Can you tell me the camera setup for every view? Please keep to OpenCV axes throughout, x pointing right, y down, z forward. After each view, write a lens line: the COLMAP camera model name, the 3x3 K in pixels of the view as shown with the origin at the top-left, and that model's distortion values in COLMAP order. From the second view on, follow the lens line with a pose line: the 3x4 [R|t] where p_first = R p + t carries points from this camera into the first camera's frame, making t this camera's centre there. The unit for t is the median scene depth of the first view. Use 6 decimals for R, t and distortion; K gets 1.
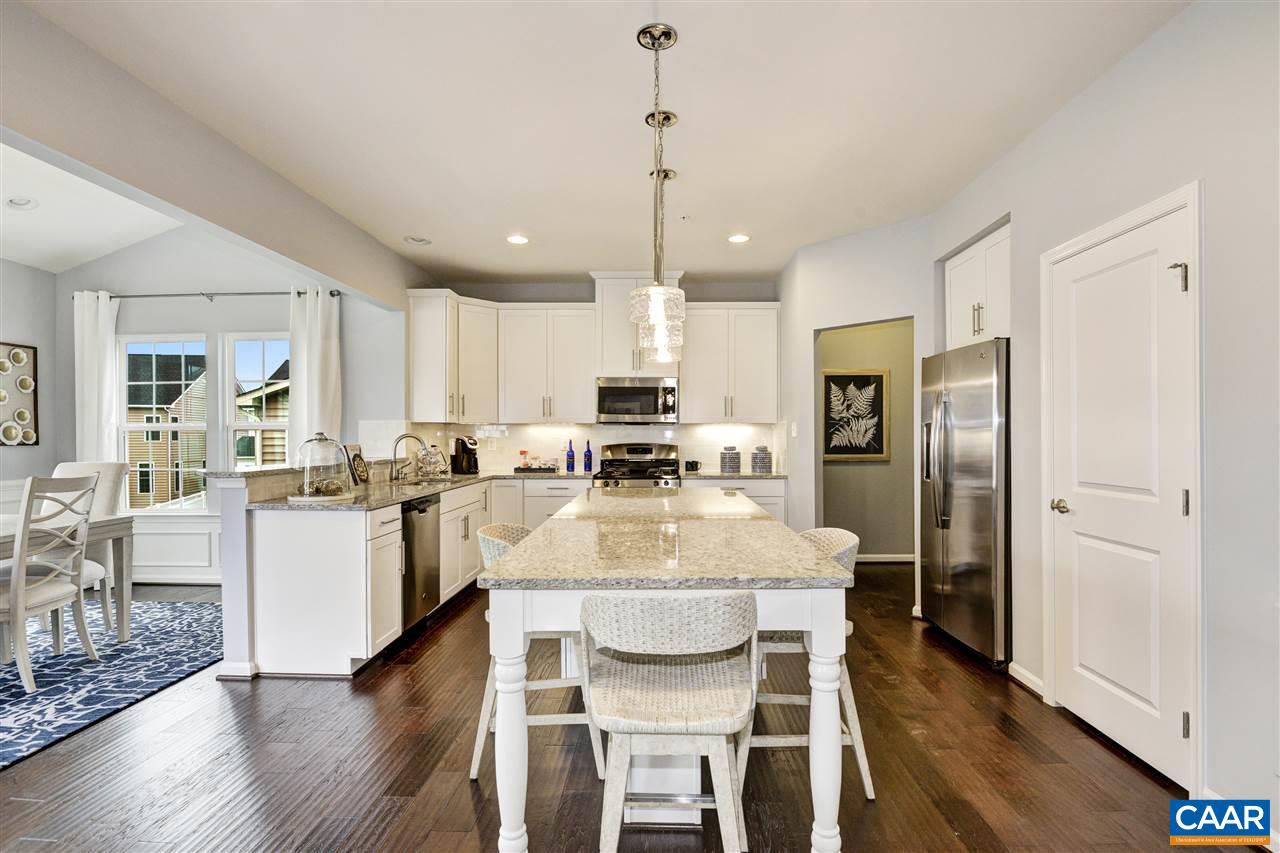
lens RADIAL K [[612.5, 0, 668.0], [0, 612.5, 435.4], [0, 0, 1]] dist [-0.004514, -0.019088]
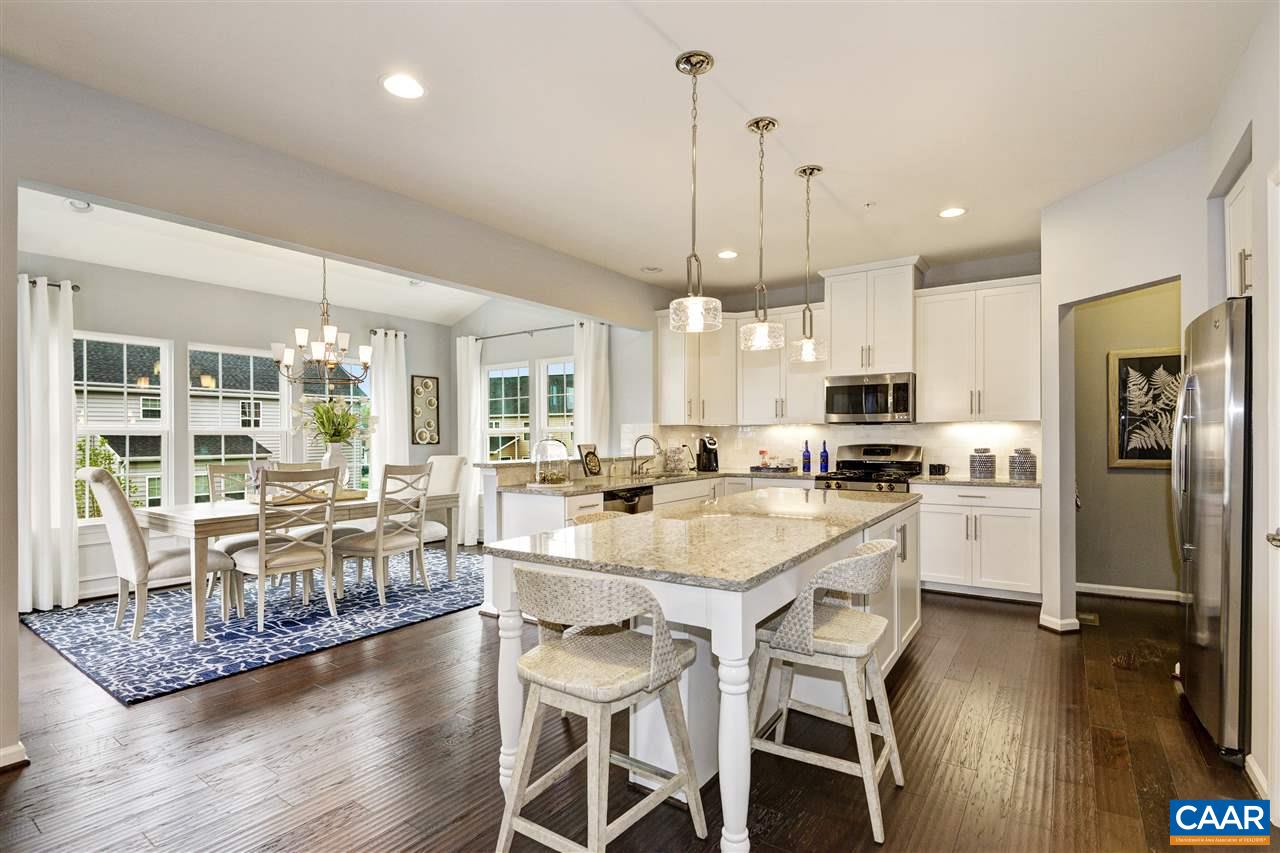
lens RADIAL K [[612.5, 0, 668.0], [0, 612.5, 435.4], [0, 0, 1]] dist [-0.004514, -0.019088]
pose [[0.840420, -0.004041, -0.541921, 0.234629], [0.003639, 0.999992, -0.001812, -0.000135], [0.541924, -0.000449, 0.840427, 0.035638]]
